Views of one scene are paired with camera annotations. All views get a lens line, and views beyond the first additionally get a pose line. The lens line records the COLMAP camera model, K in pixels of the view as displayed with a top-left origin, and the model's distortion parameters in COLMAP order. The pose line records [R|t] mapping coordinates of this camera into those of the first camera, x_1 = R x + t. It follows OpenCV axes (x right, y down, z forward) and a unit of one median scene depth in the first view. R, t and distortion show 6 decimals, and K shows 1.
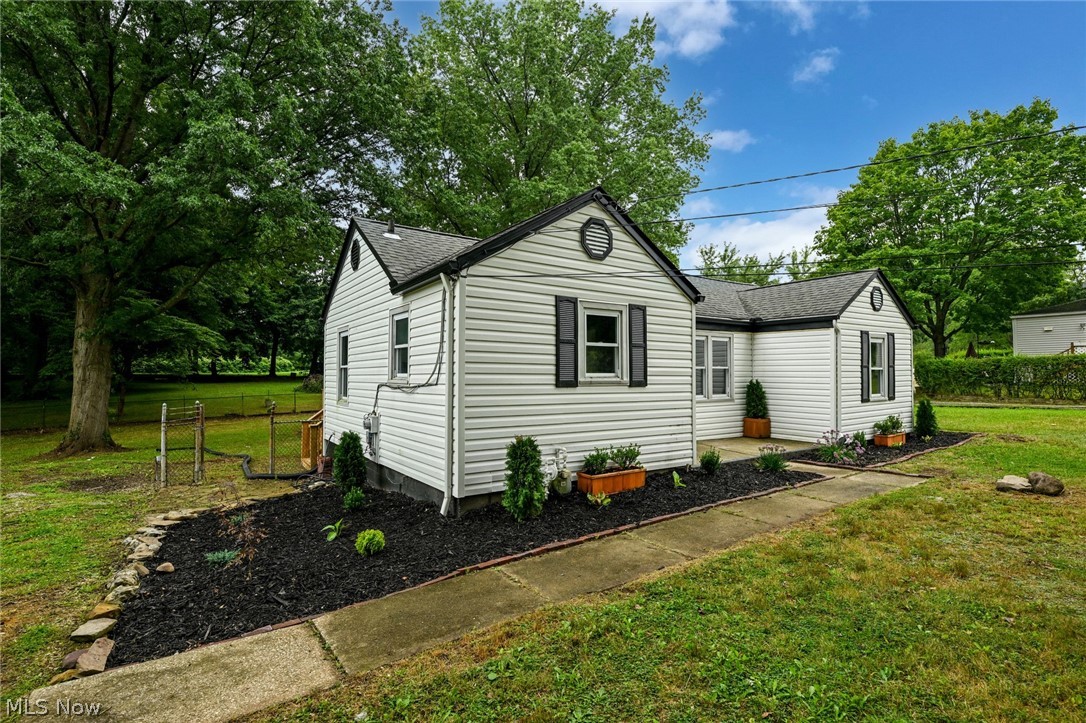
lens RADIAL K [[517.7, 0, 543.0], [0, 517.7, 361.5], [0, 0, 1]] dist [0.000017, -0.000004]
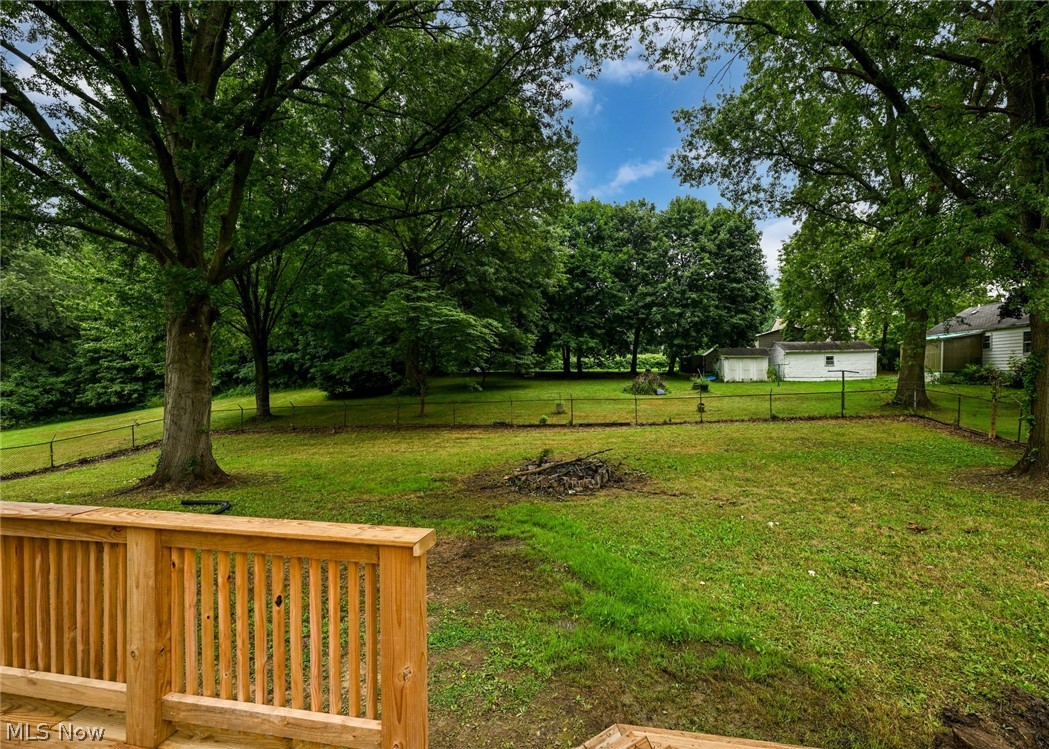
lens RADIAL K [[499.6, 0, 524.5], [0, 499.6, 374.5], [0, 0, 1]] dist [-0.000162, -0.000011]
pose [[0.698999, 0.001904, -0.715120, -0.009365], [0.022327, 0.999451, 0.024485, 0.004597], [0.714774, -0.033081, 0.698573, 0.265215]]
